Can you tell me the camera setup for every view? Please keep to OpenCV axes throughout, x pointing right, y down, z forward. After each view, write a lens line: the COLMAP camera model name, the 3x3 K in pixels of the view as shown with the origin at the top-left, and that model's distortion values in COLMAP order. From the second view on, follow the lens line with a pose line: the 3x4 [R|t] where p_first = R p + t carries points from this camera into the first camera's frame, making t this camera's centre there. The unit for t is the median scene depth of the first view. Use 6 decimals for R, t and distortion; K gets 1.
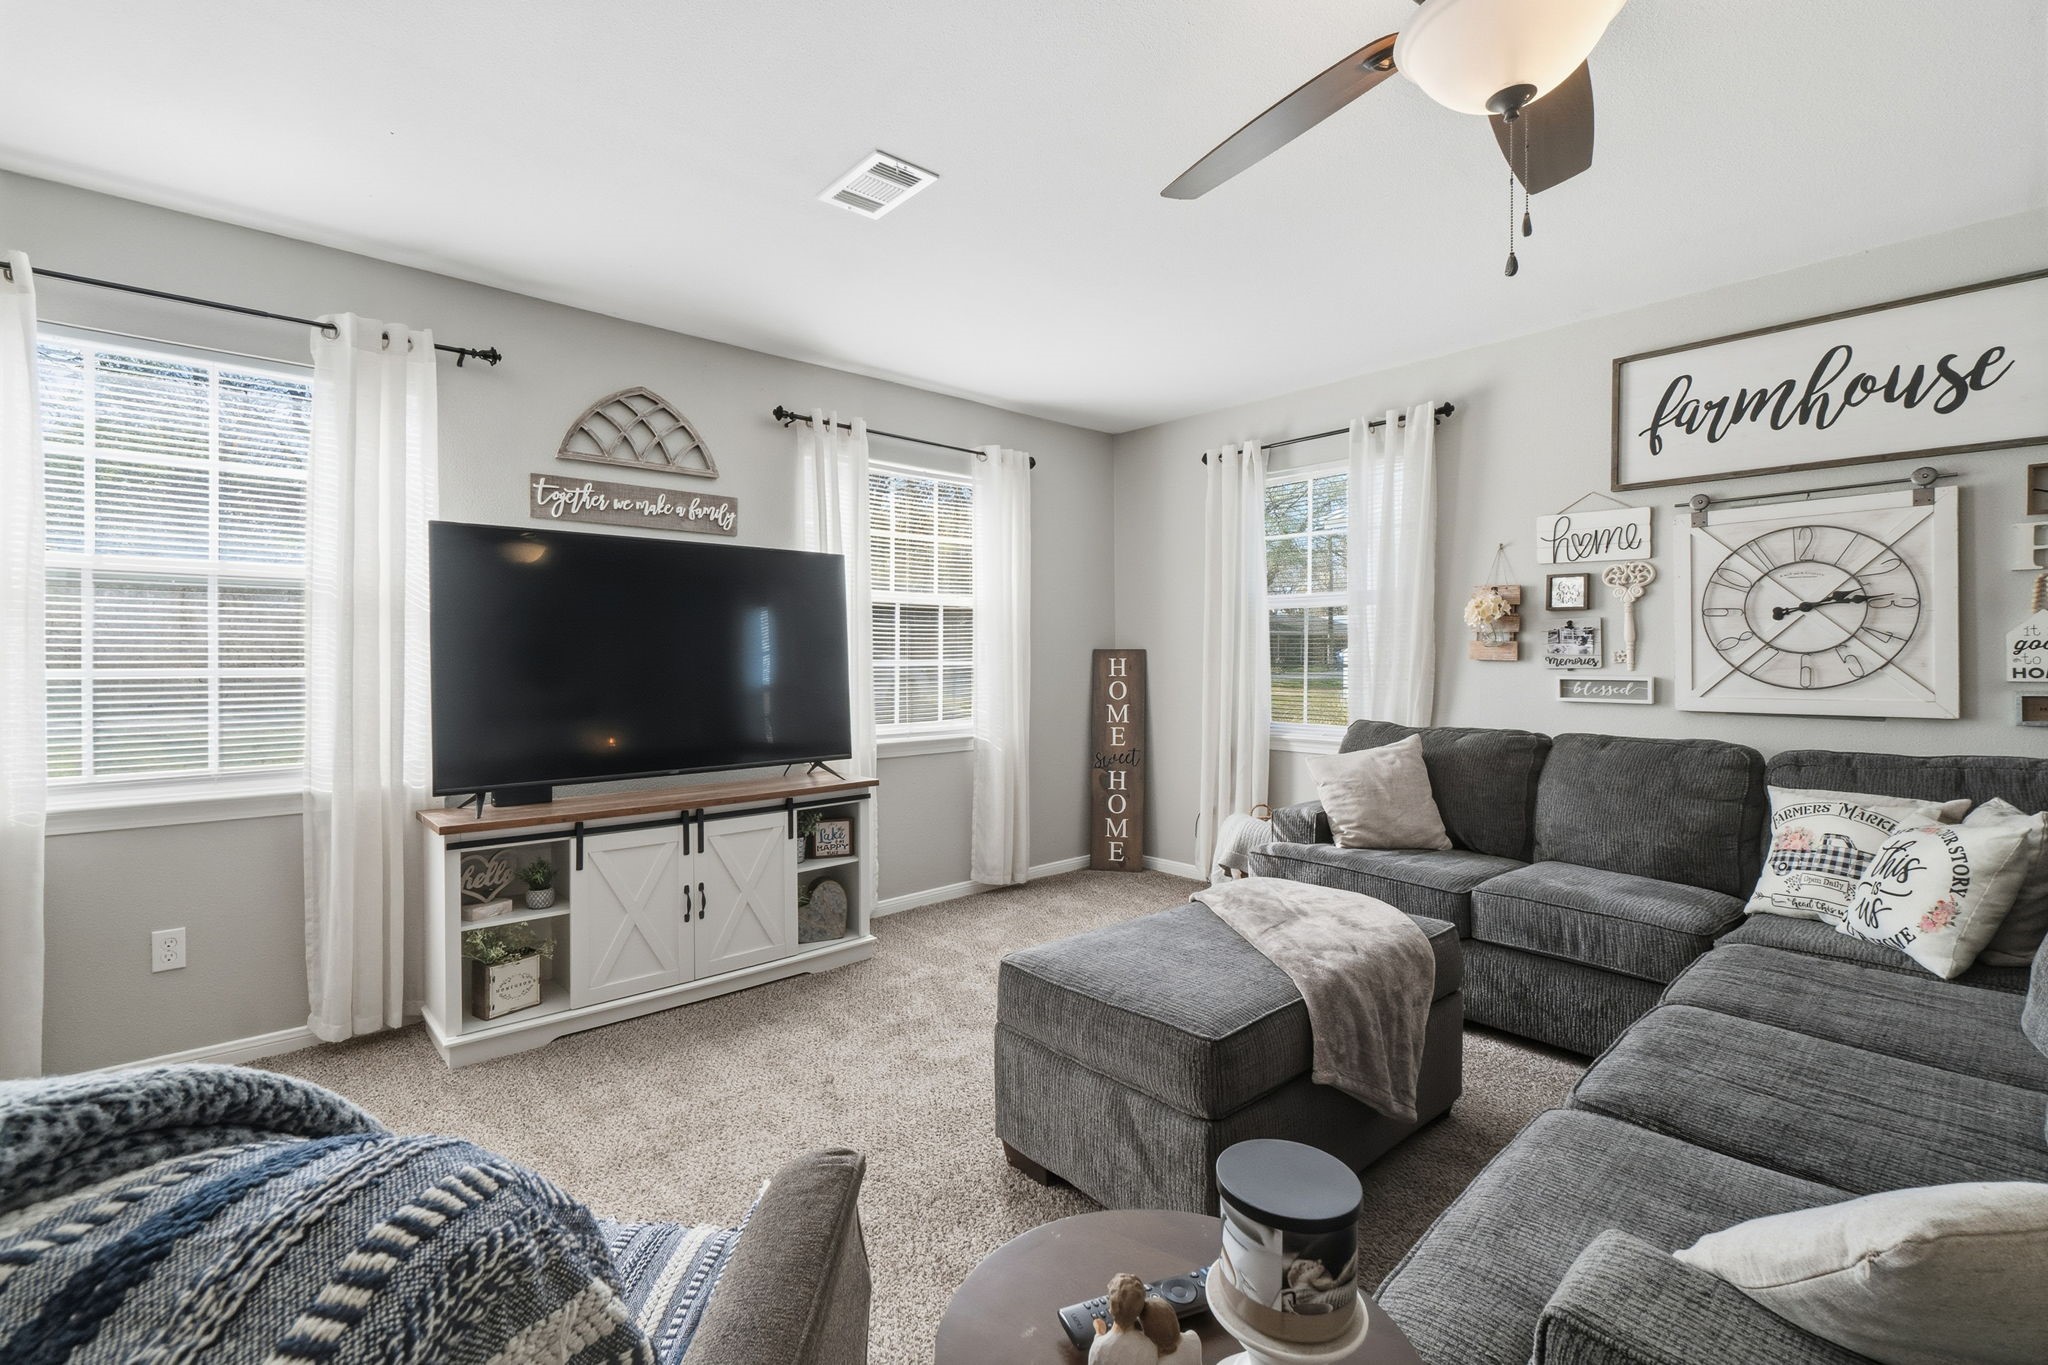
lens RADIAL K [[898.5, 0, 1016.0], [0, 898.5, 659.1], [0, 0, 1]] dist [-0.004127, 0.002697]
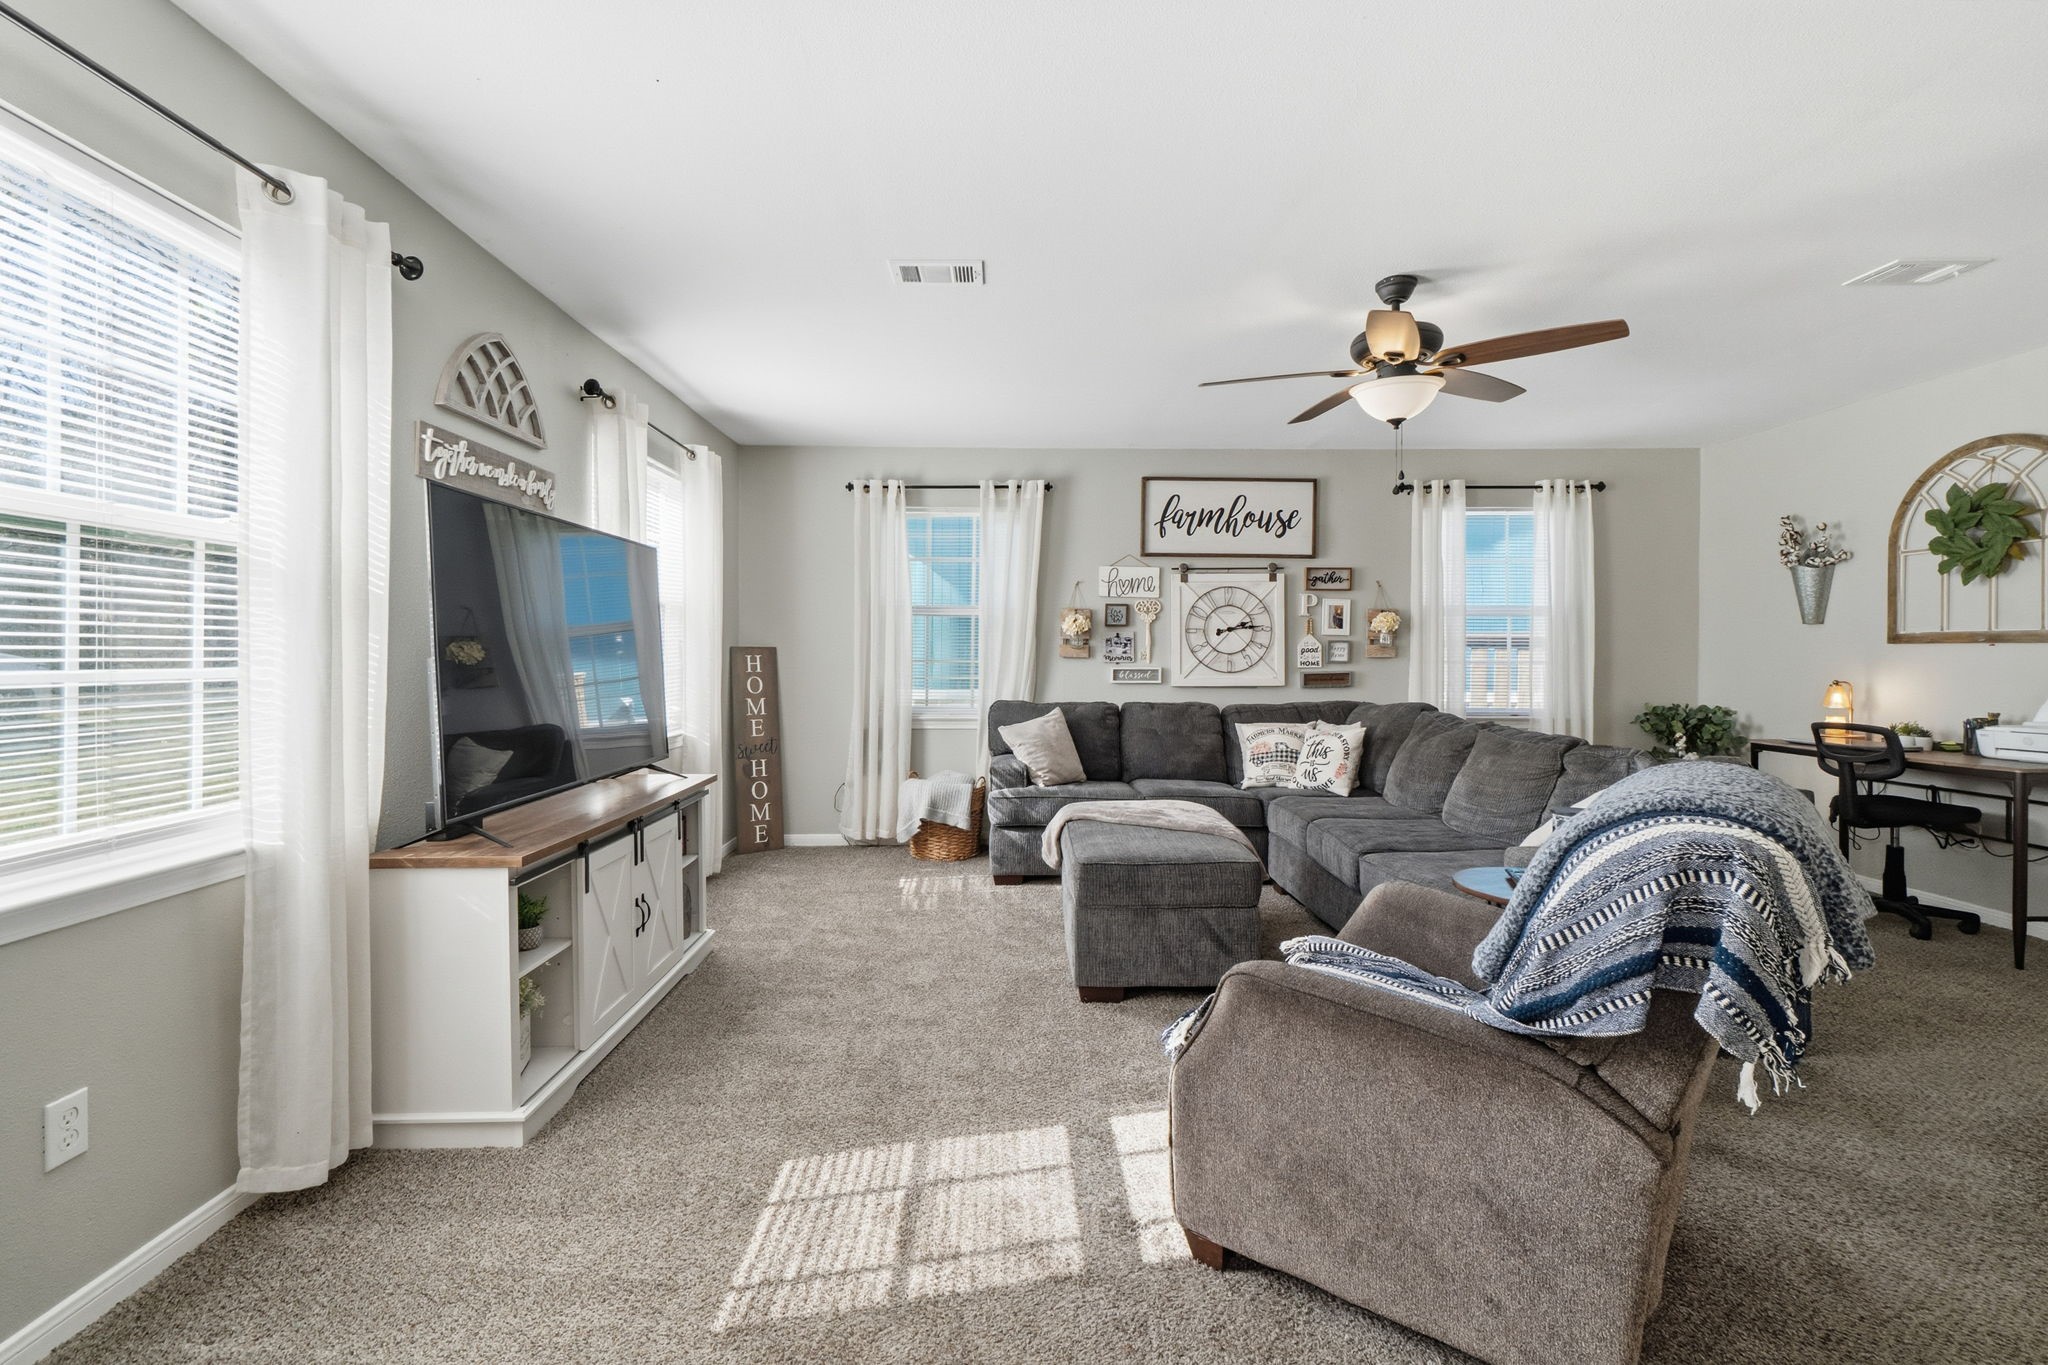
lens RADIAL K [[898.5, 0, 1027.5], [0, 898.5, 659.0], [0, 0, 1]] dist [-0.004127, 0.002697]
pose [[0.651708, -0.001226, 0.758469, -0.786635], [-0.001716, 0.999994, 0.003090, -0.000655], [-0.758468, -0.003315, 0.651702, 0.079798]]
